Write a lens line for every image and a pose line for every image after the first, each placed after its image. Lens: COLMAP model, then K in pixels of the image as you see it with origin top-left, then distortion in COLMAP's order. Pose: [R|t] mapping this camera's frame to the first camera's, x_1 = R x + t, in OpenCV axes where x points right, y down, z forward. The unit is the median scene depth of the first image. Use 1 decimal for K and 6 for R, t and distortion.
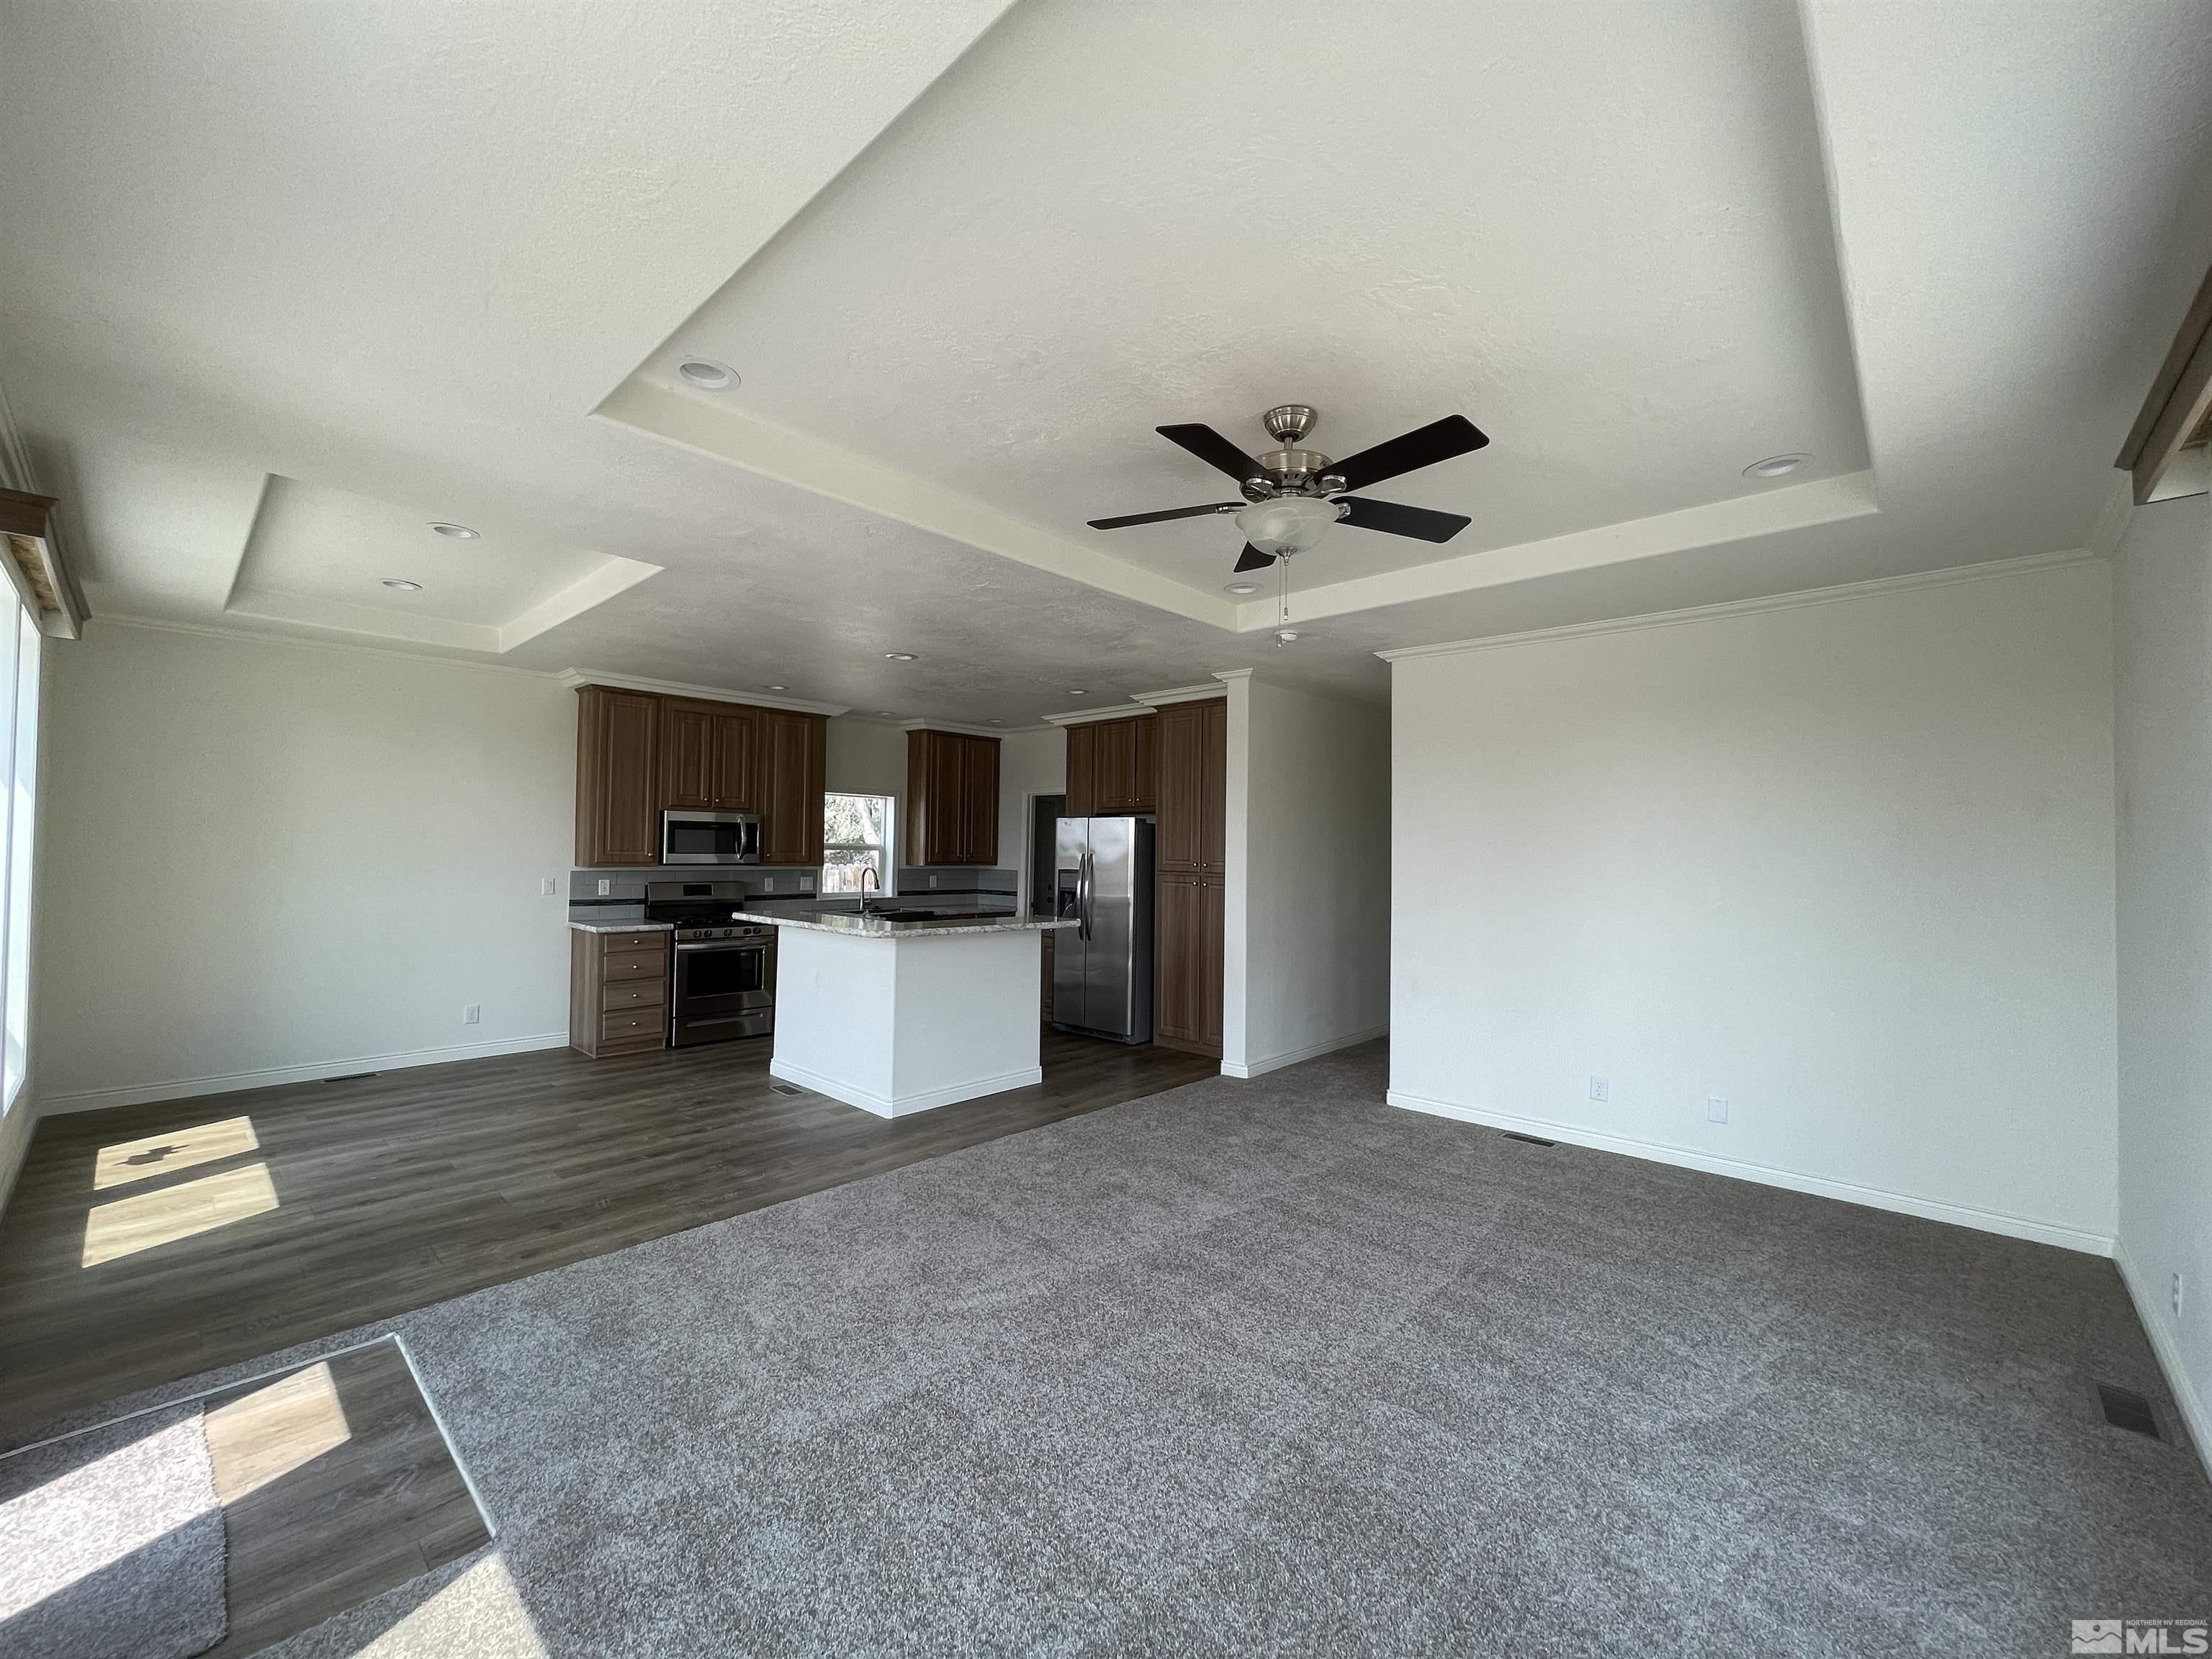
lens RADIAL K [[890.1, 0, 1101.8], [0, 890.1, 832.6], [0, 0, 1]] dist [0.001024, -0.000165]
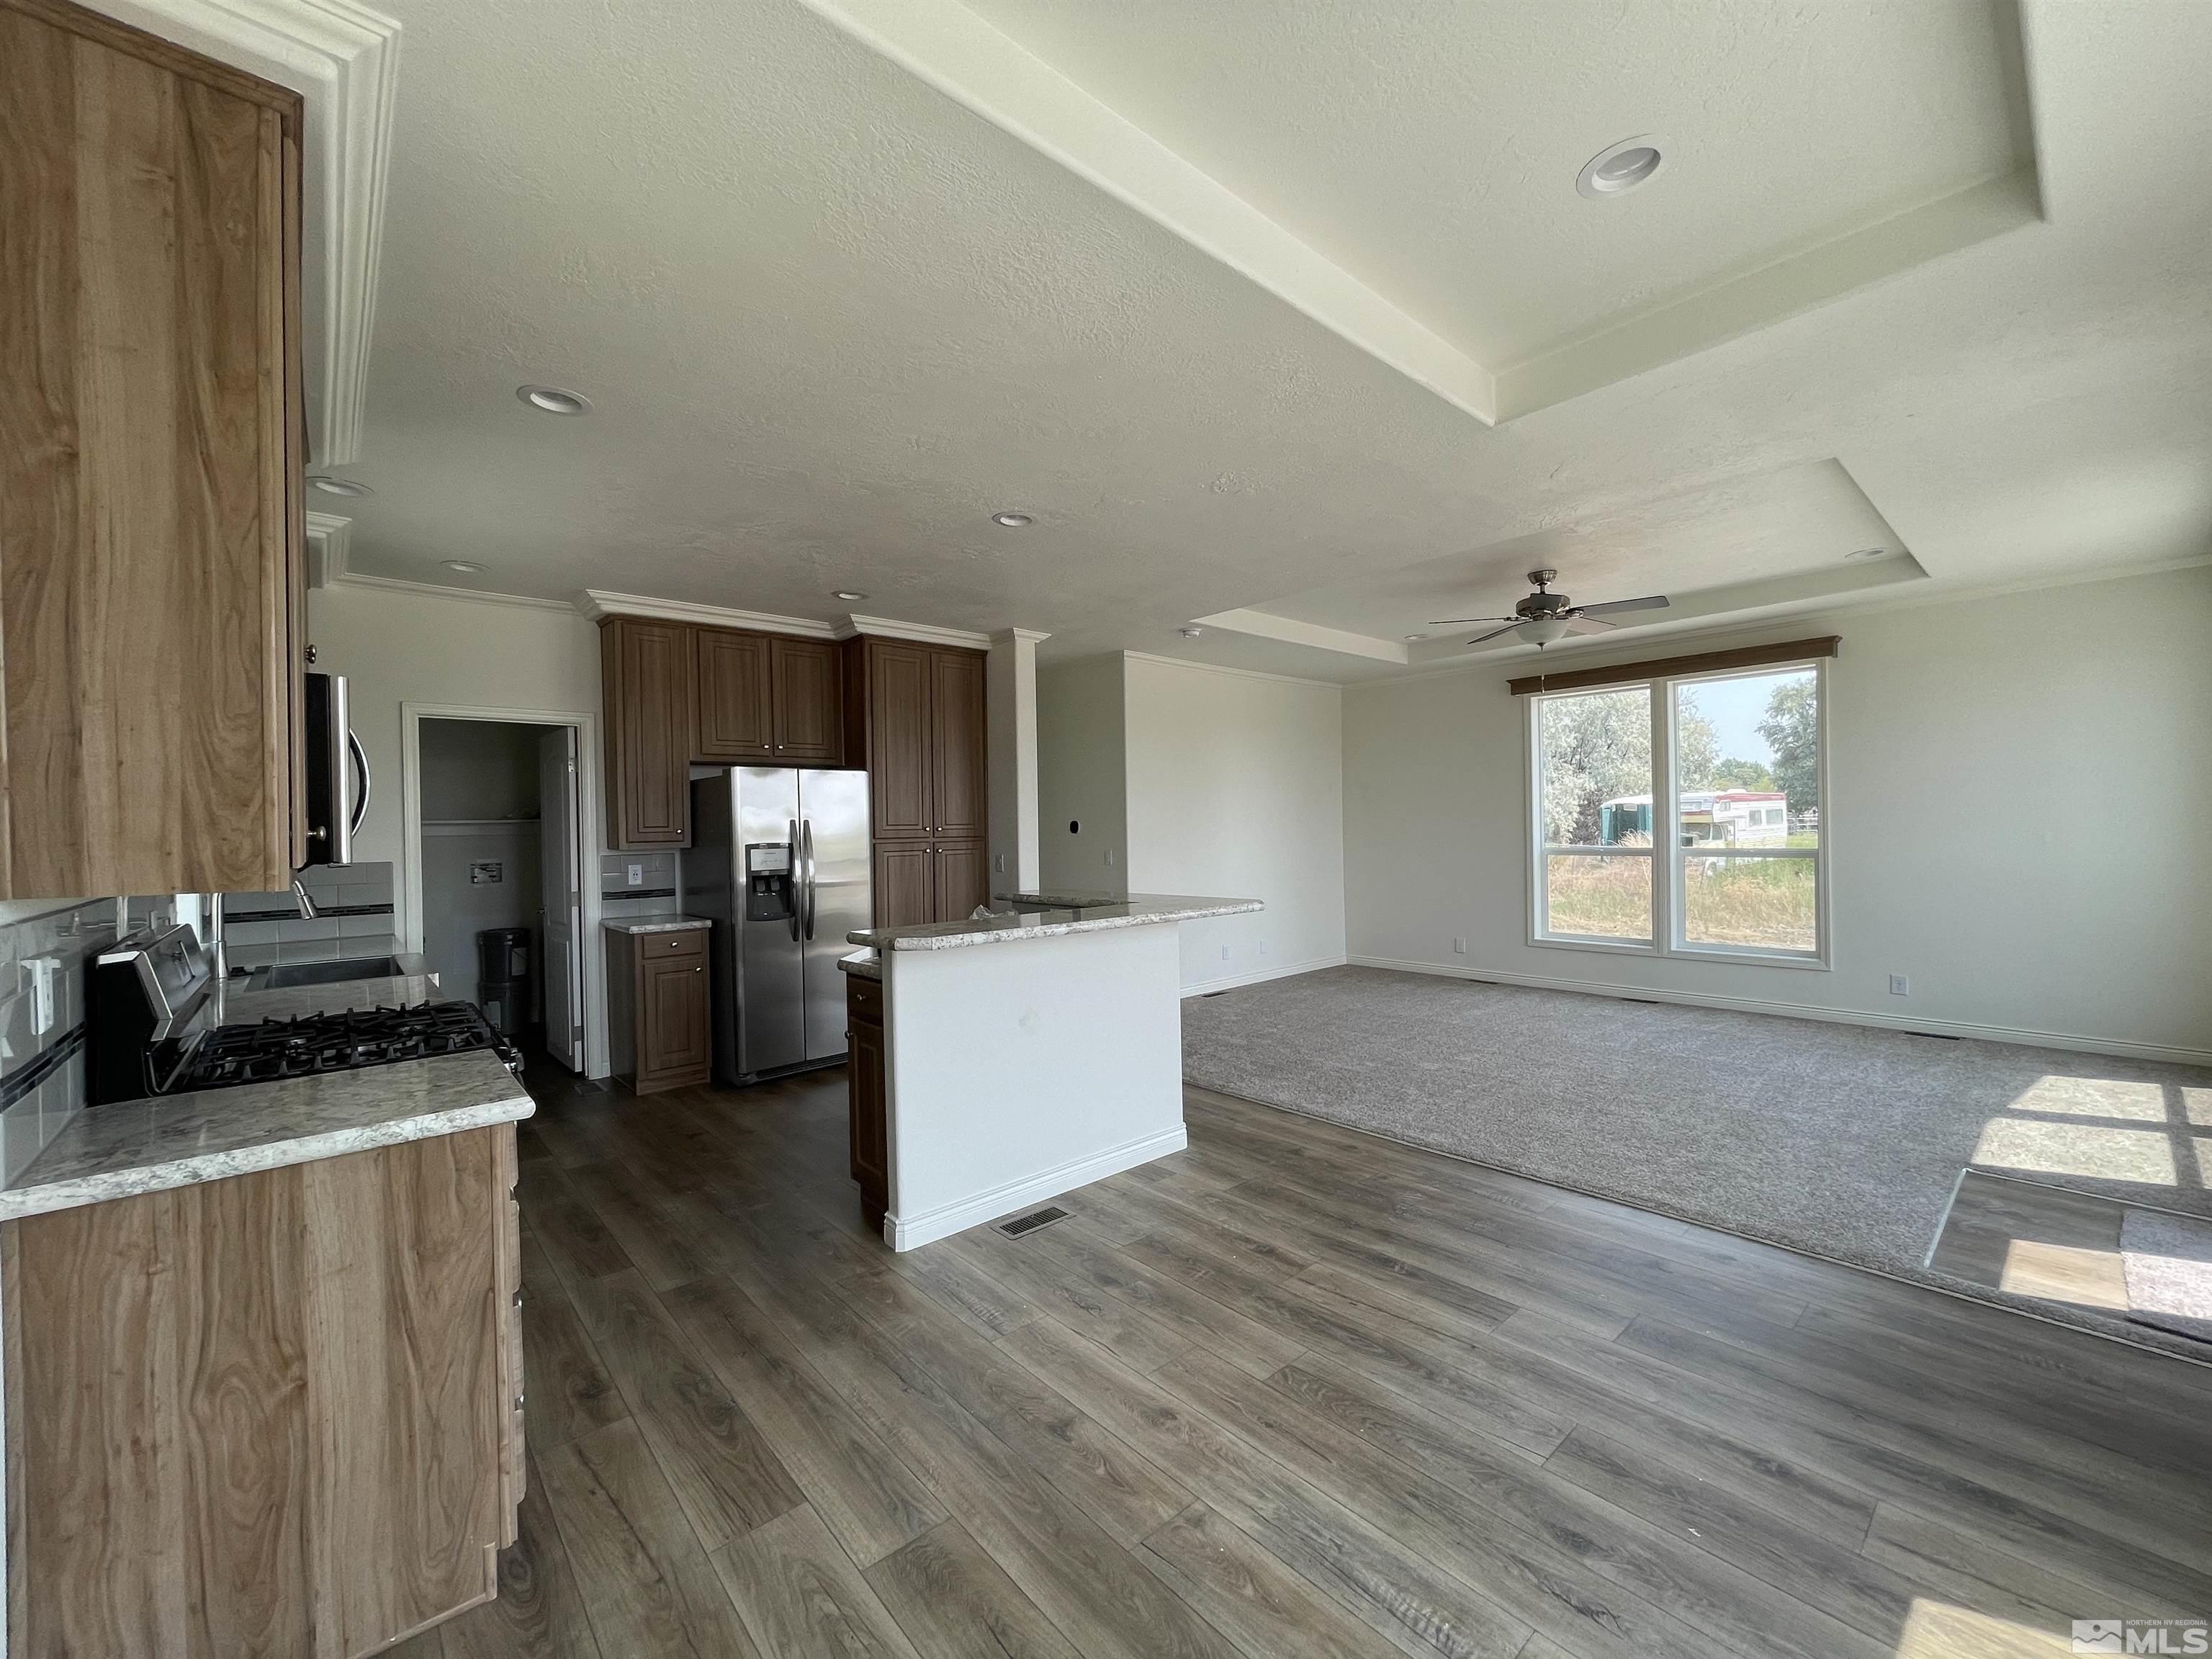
lens RADIAL K [[890.1, 0, 1104.8], [0, 890.1, 831.4], [0, 0, 1]] dist [0.001024, -0.000165]
pose [[0.093139, -0.023379, 0.995379, -1.144362], [-0.000278, 0.999724, 0.023507, 0.026086], [-0.995653, -0.002467, 0.093106, 1.119202]]
